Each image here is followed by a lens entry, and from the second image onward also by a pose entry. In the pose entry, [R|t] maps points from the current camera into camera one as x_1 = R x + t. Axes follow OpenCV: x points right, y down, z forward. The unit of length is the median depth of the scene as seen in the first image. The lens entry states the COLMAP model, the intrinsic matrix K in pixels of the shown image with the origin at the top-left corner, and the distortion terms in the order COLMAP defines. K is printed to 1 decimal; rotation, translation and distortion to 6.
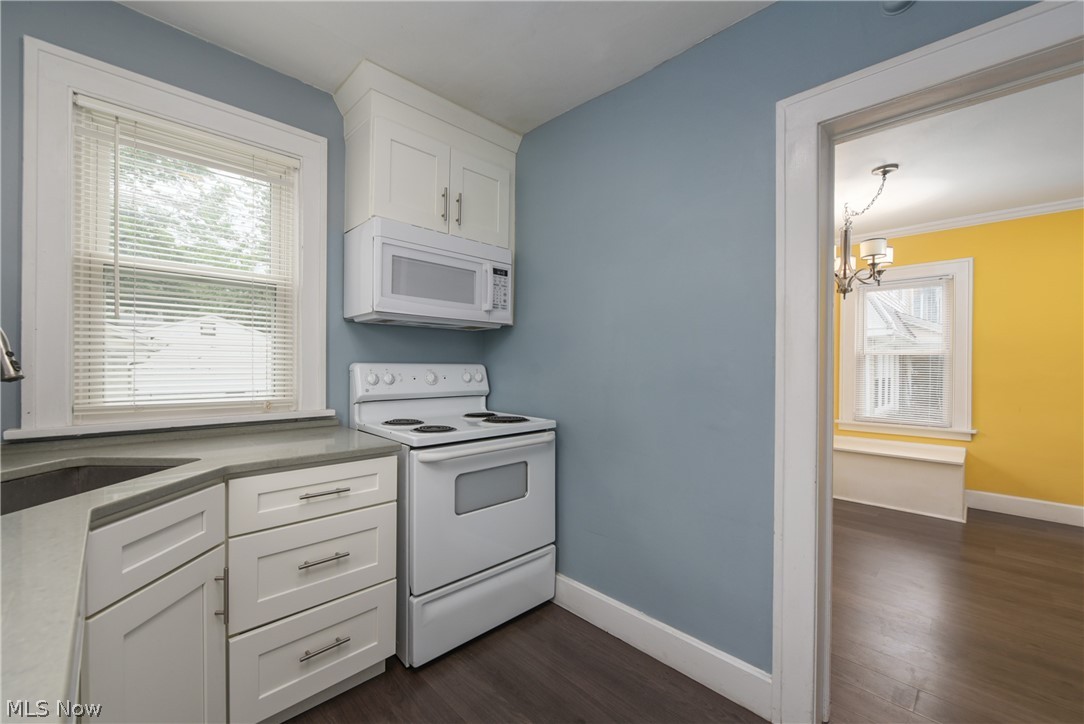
lens RADIAL K [[440.2, 0, 538.5], [0, 440.2, 365.3], [0, 0, 1]] dist [-0.001672, -0.000528]
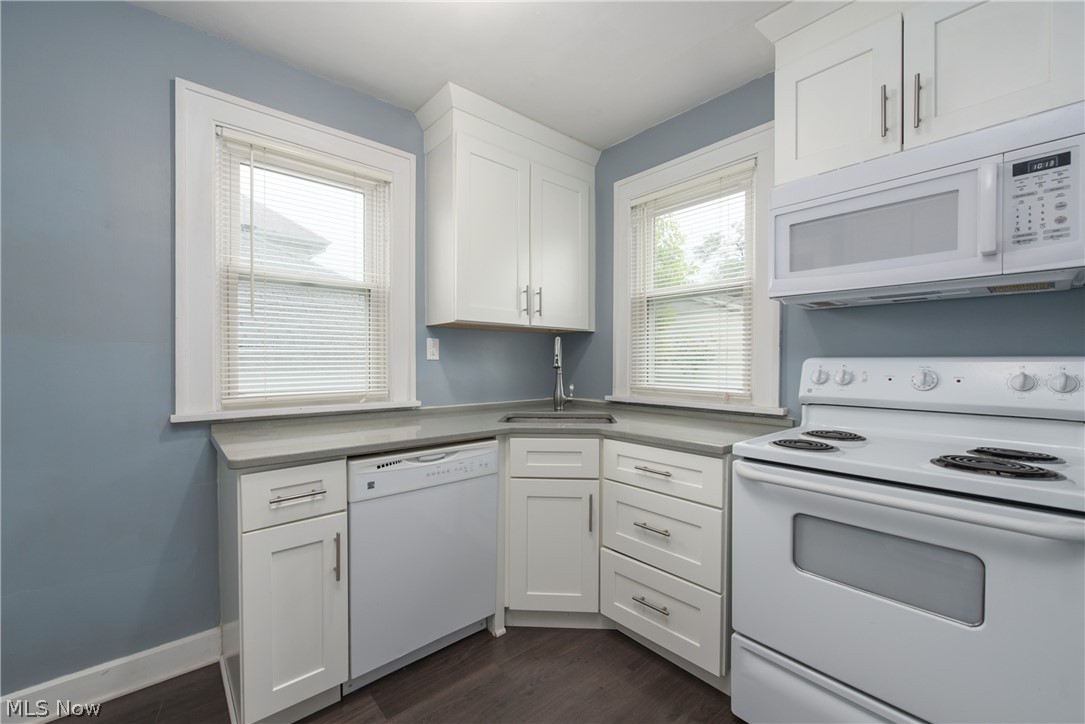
lens RADIAL K [[440.6, 0, 539.0], [0, 440.6, 365.3], [0, 0, 1]] dist [-0.001672, -0.000528]
pose [[-0.063459, 0.001875, -0.997983, 0.499391], [-0.002537, 0.999995, 0.002041, 0.009579], [0.997981, 0.002661, -0.063454, 0.568434]]
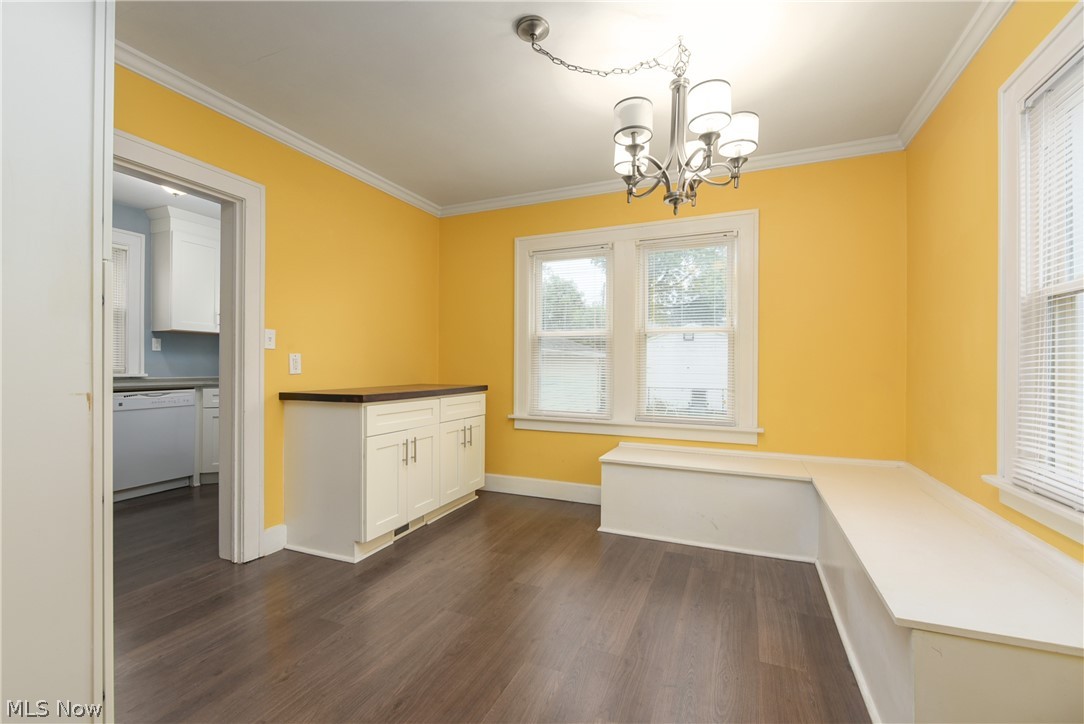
lens RADIAL K [[465.1, 0, 538.8], [0, 465.1, 364.1], [0, 0, 1]] dist [-0.002904, -0.000567]
pose [[0.374092, -0.007131, -0.927364, 2.036419], [-0.001709, 0.999963, -0.008379, 0.075776], [0.927390, 0.004719, 0.374066, 1.061745]]
